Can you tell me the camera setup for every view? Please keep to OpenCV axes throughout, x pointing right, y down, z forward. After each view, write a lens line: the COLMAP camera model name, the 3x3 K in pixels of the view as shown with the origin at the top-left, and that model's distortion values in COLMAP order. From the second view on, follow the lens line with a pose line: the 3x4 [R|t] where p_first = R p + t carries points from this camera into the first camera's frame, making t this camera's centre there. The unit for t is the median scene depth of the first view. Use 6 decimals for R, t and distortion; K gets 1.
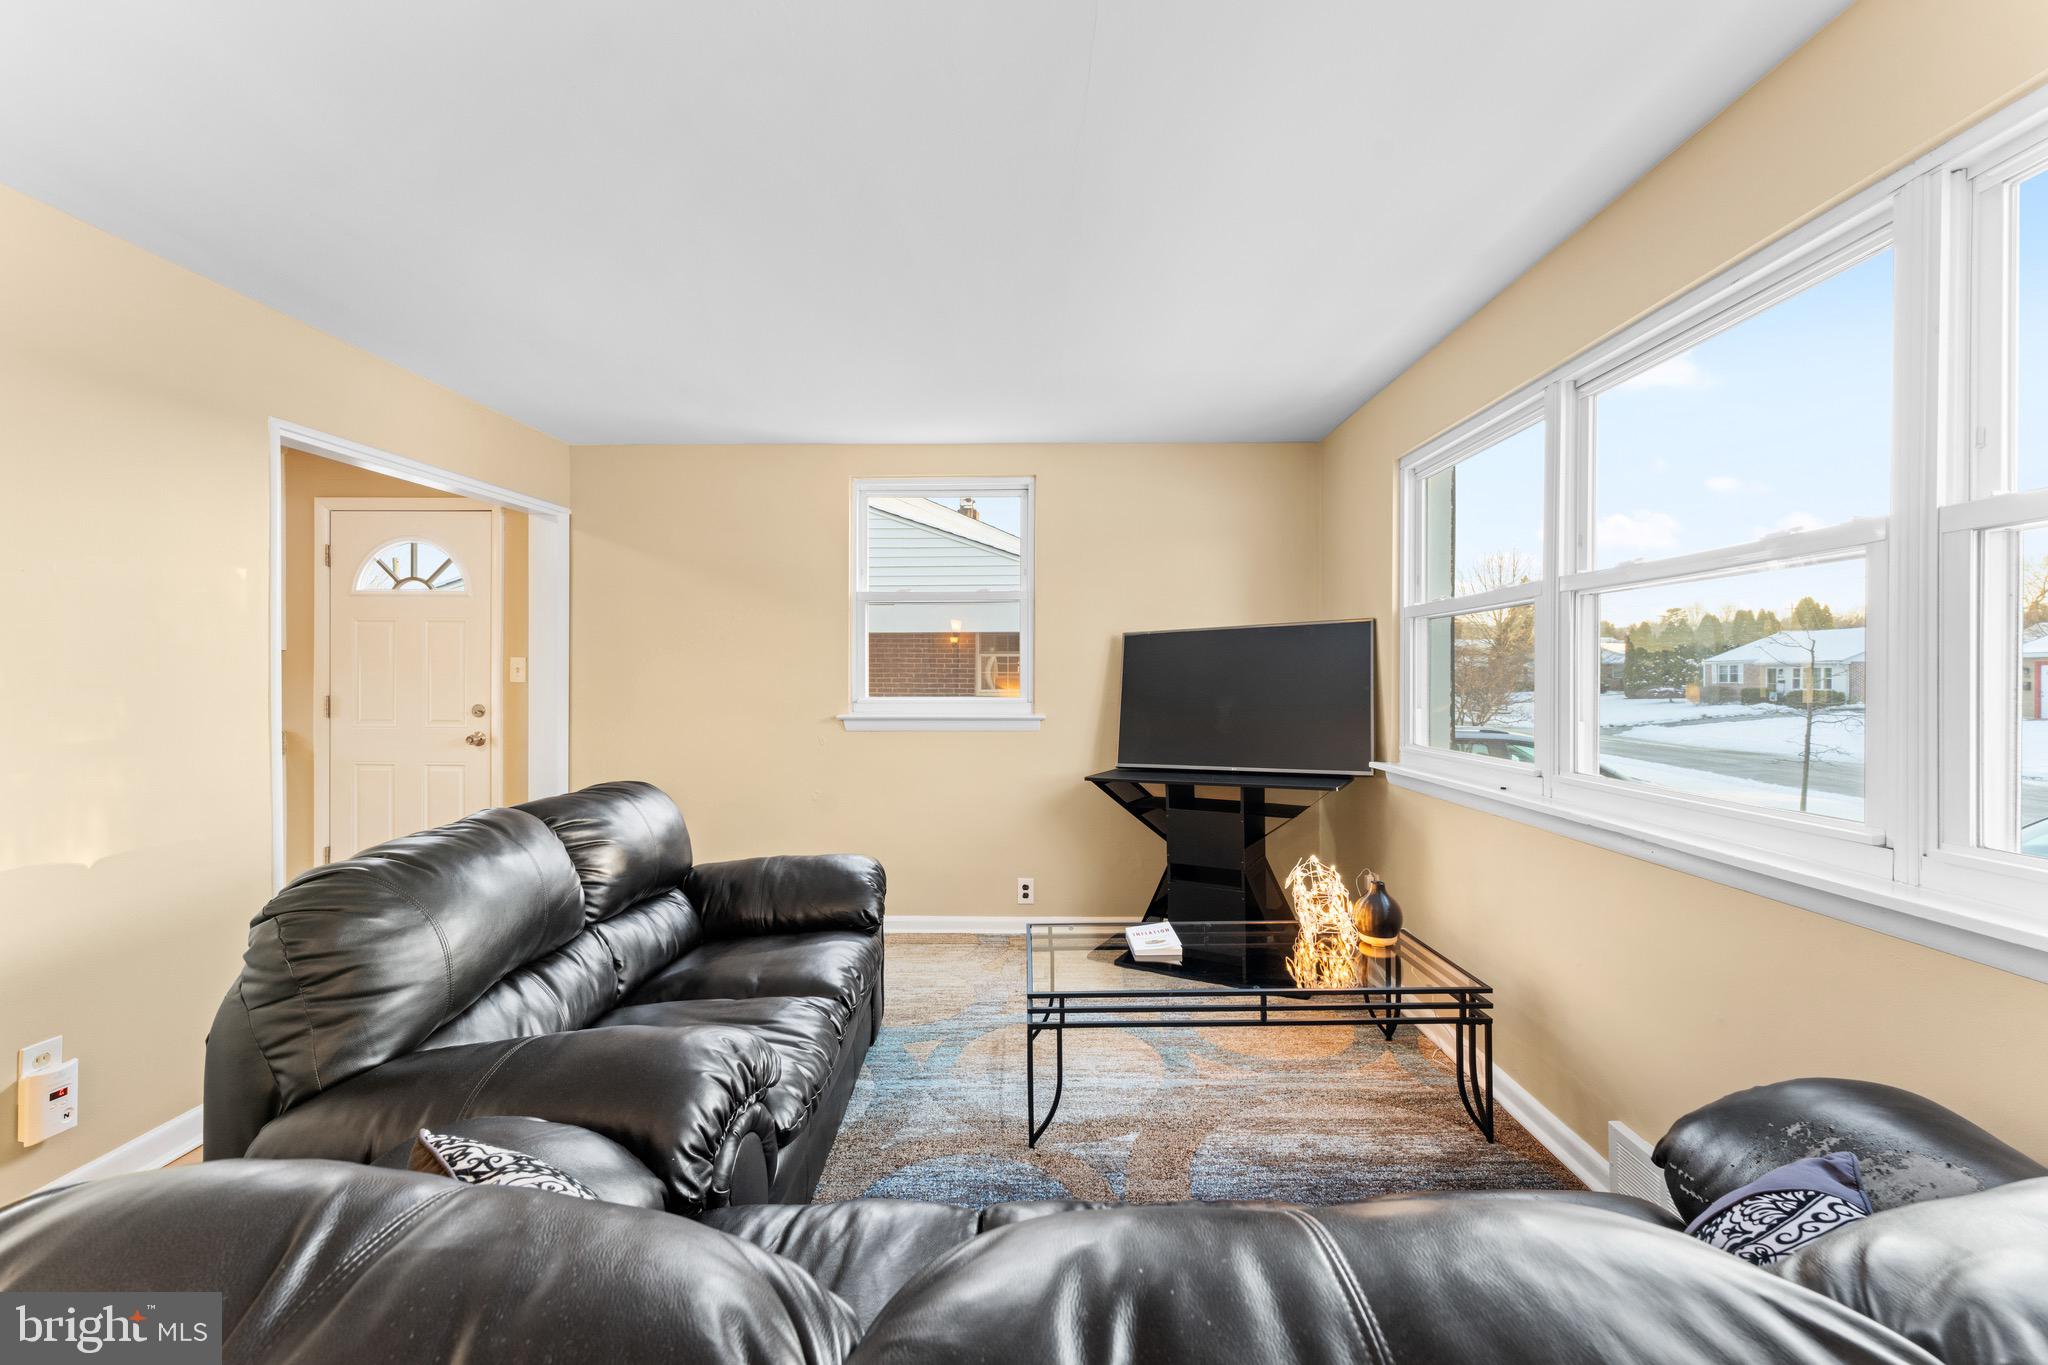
lens RADIAL K [[816.0, 0, 1025.4], [0, 816.0, 681.3], [0, 0, 1]] dist [0.002797, 0.000204]
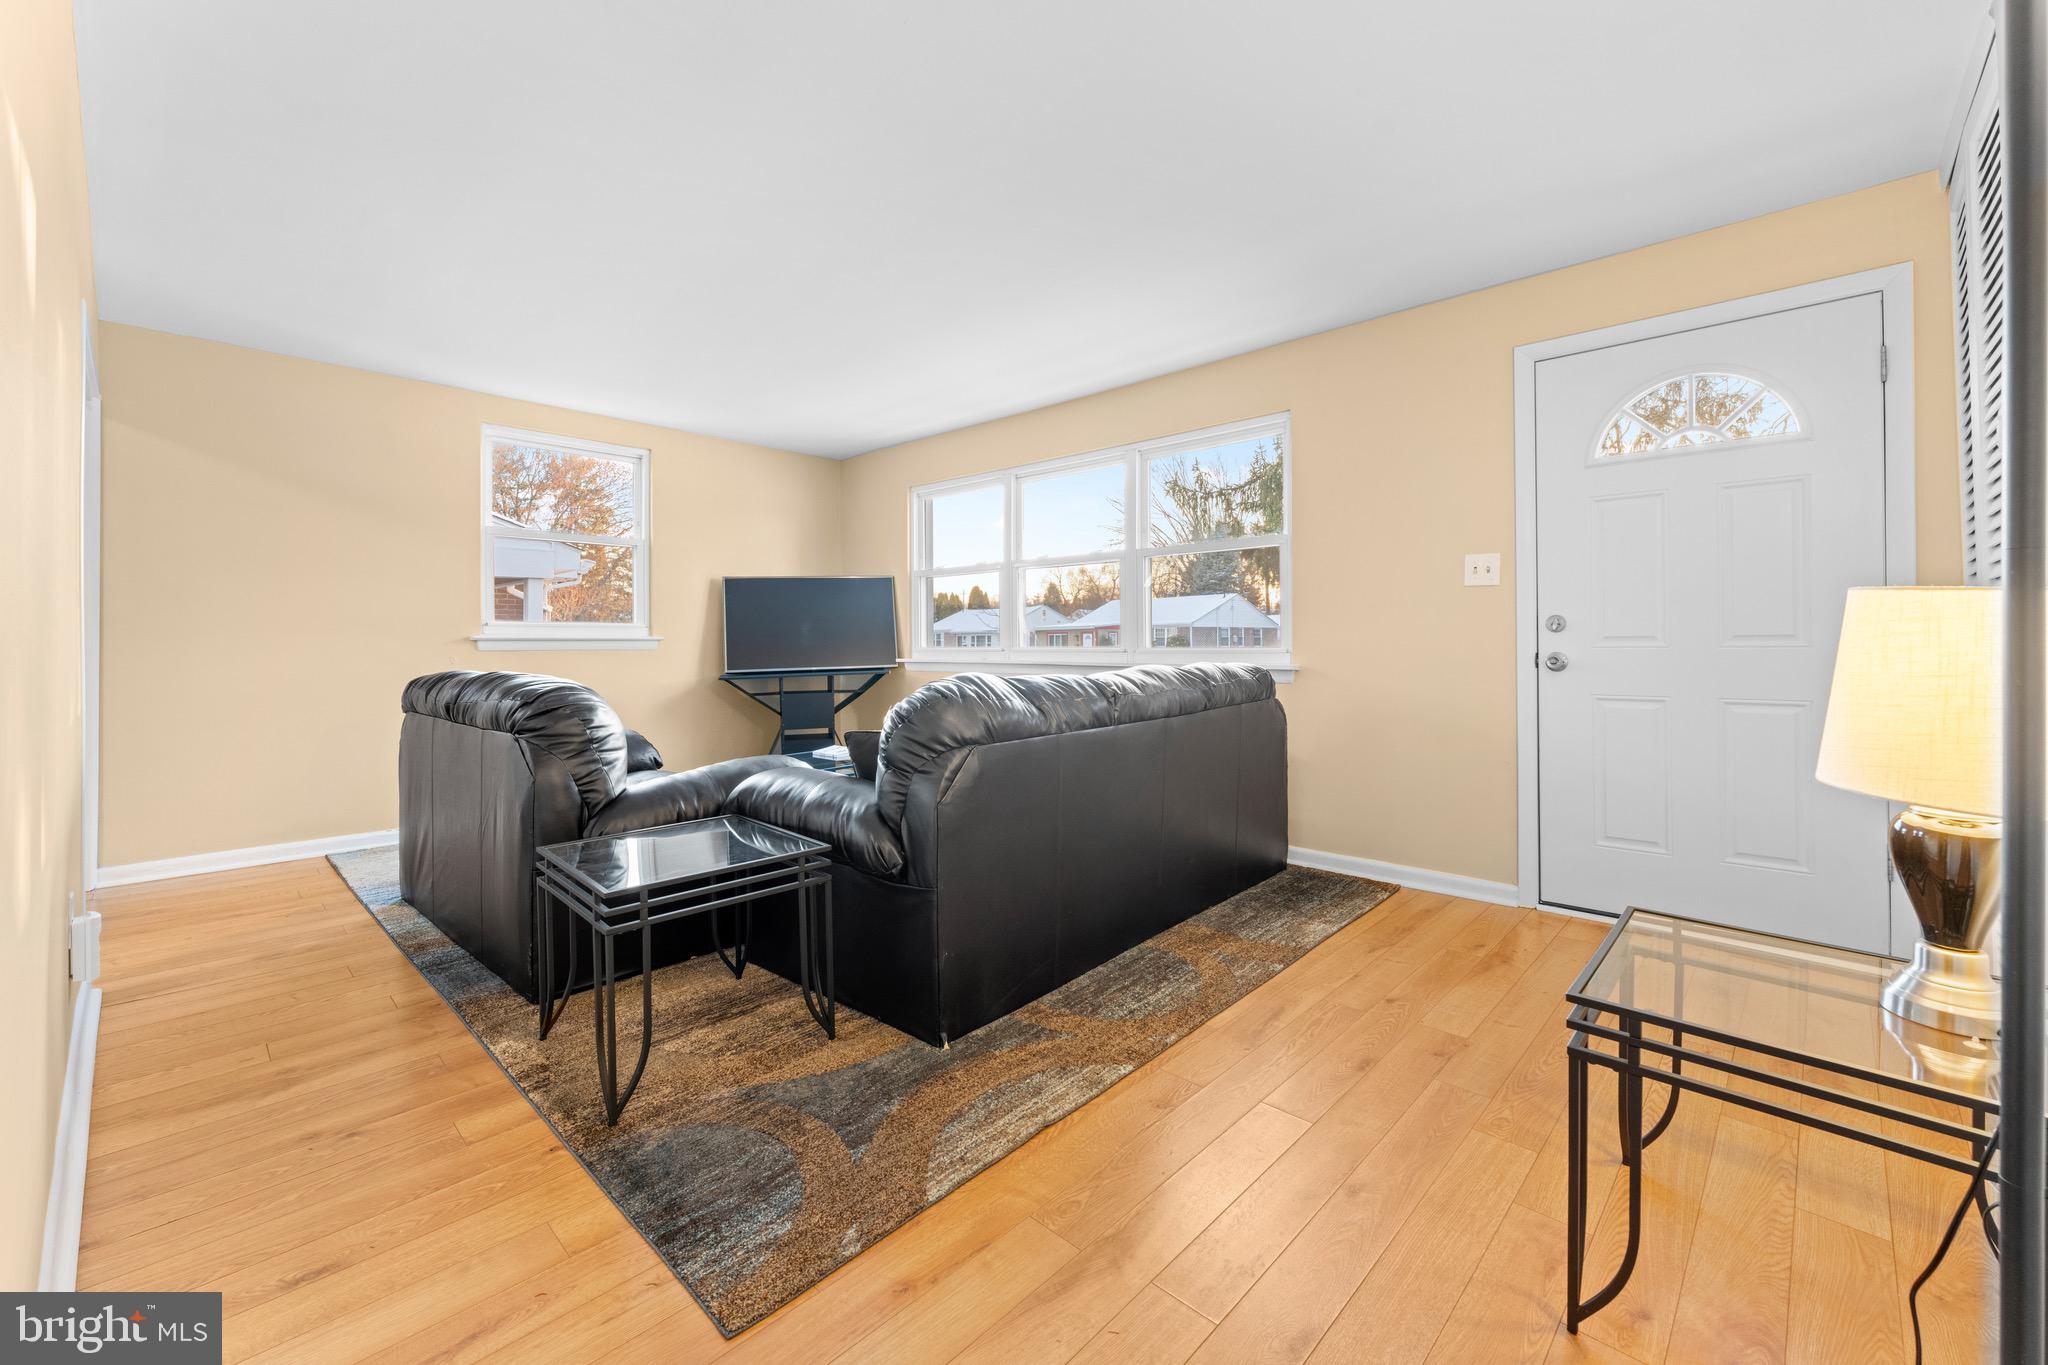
lens RADIAL K [[816.0, 0, 1013.9], [0, 816.0, 646.0], [0, 0, 1]] dist [0.002797, 0.000204]
pose [[0.681197, -0.001522, 0.732099, -0.621984], [0.005006, 0.999984, -0.002579, 0.070918], [-0.732083, 0.005421, 0.681194, -0.332355]]
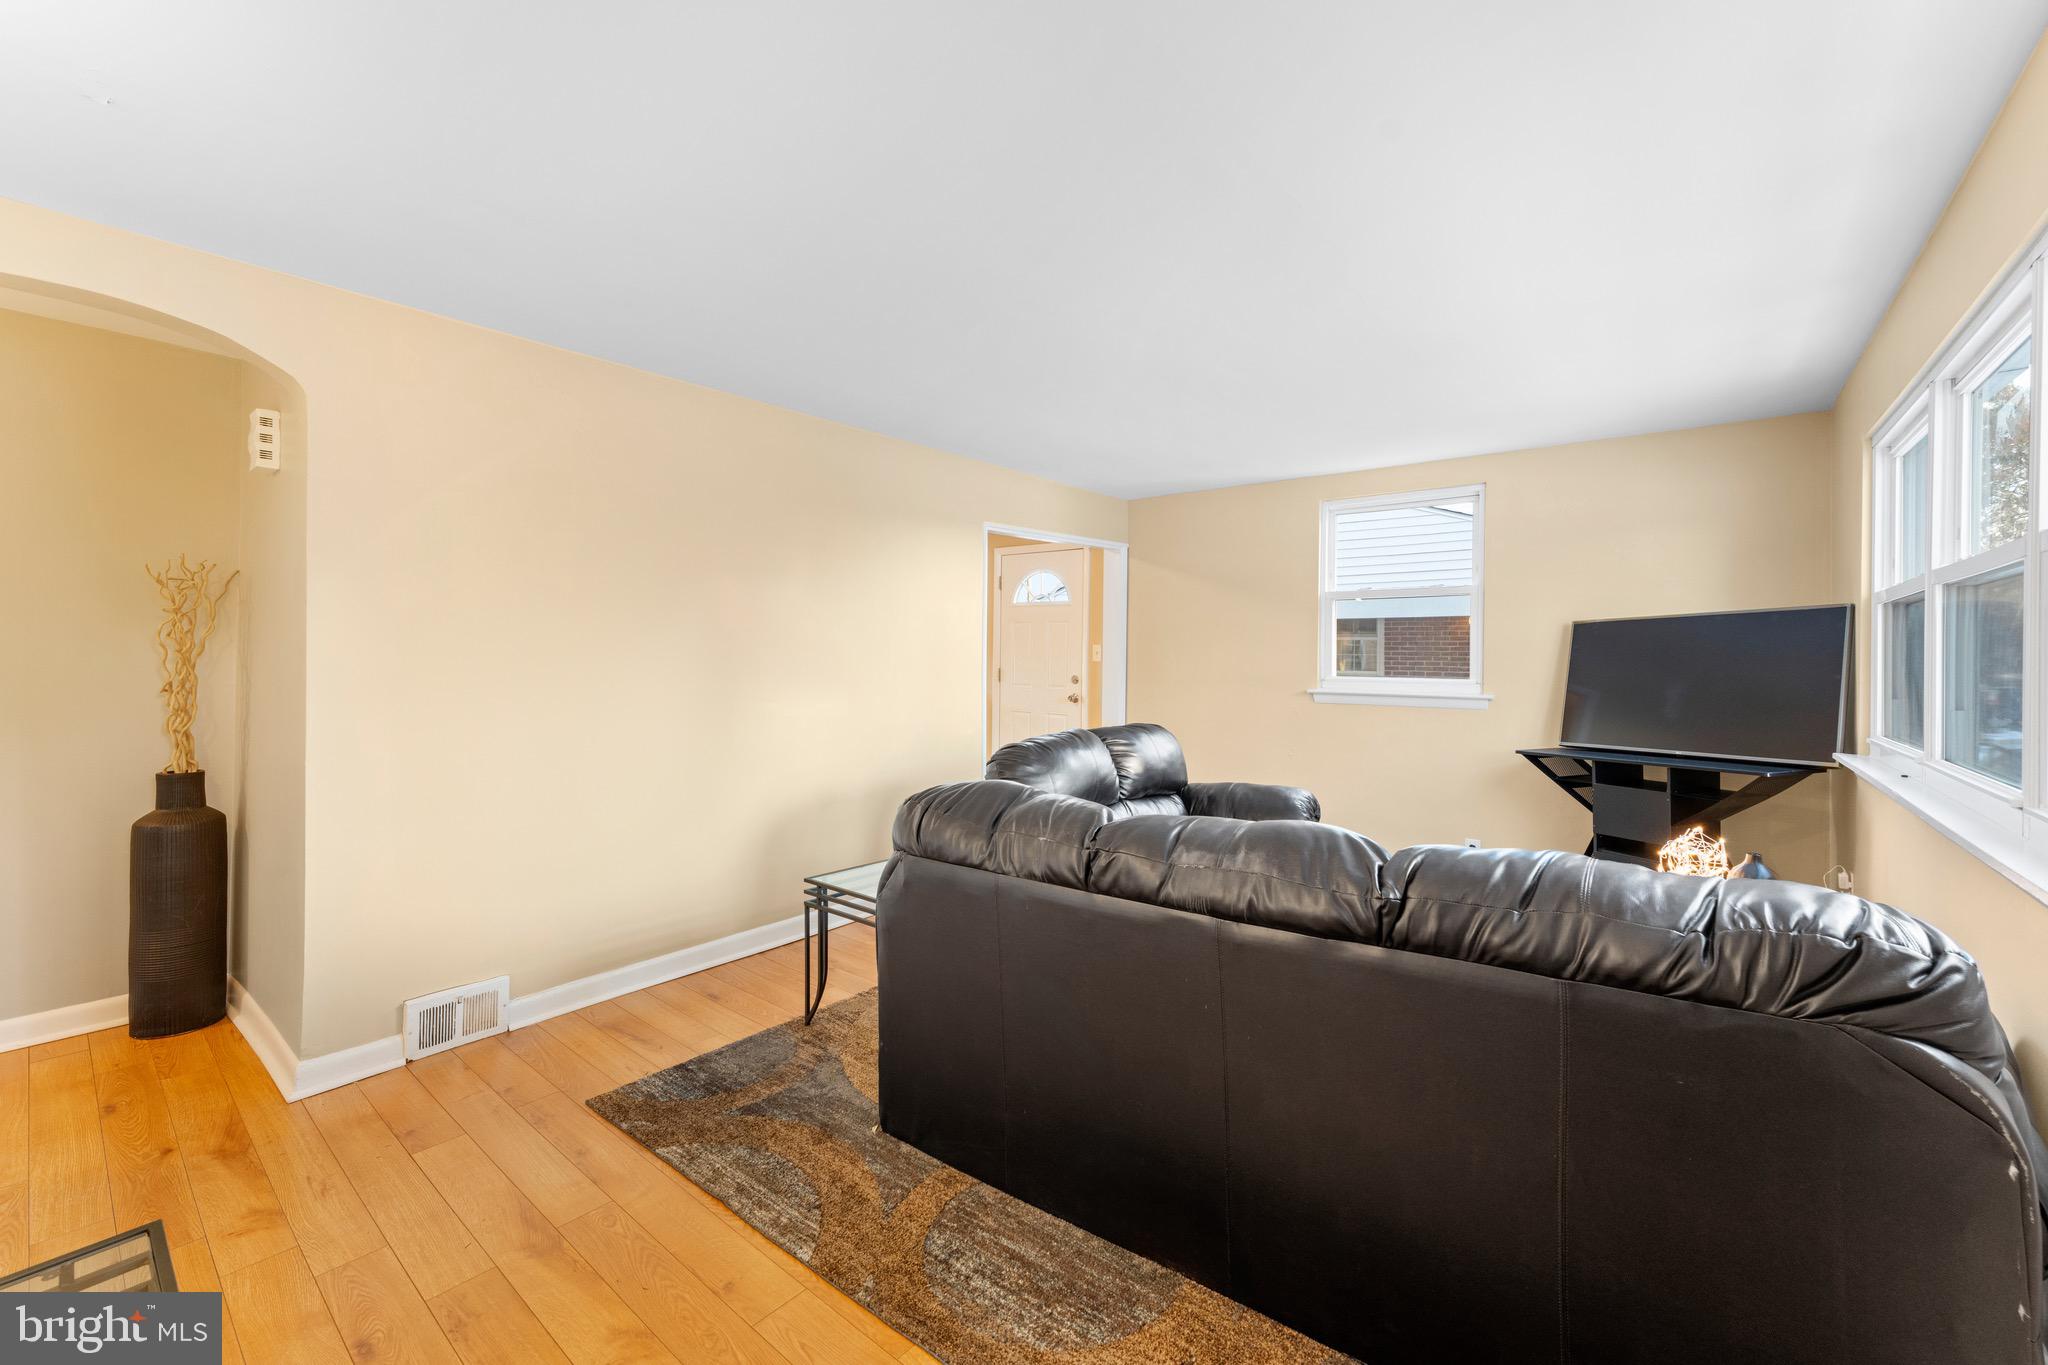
lens RADIAL K [[816.0, 0, 1034.3], [0, 816.0, 661.3], [0, 0, 1]] dist [0.002797, 0.000204]
pose [[0.798030, 0.010717, -0.602522, 0.228803], [-0.011911, 0.999927, 0.002011, -0.000406], [0.602500, 0.005572, 0.798100, -0.319118]]
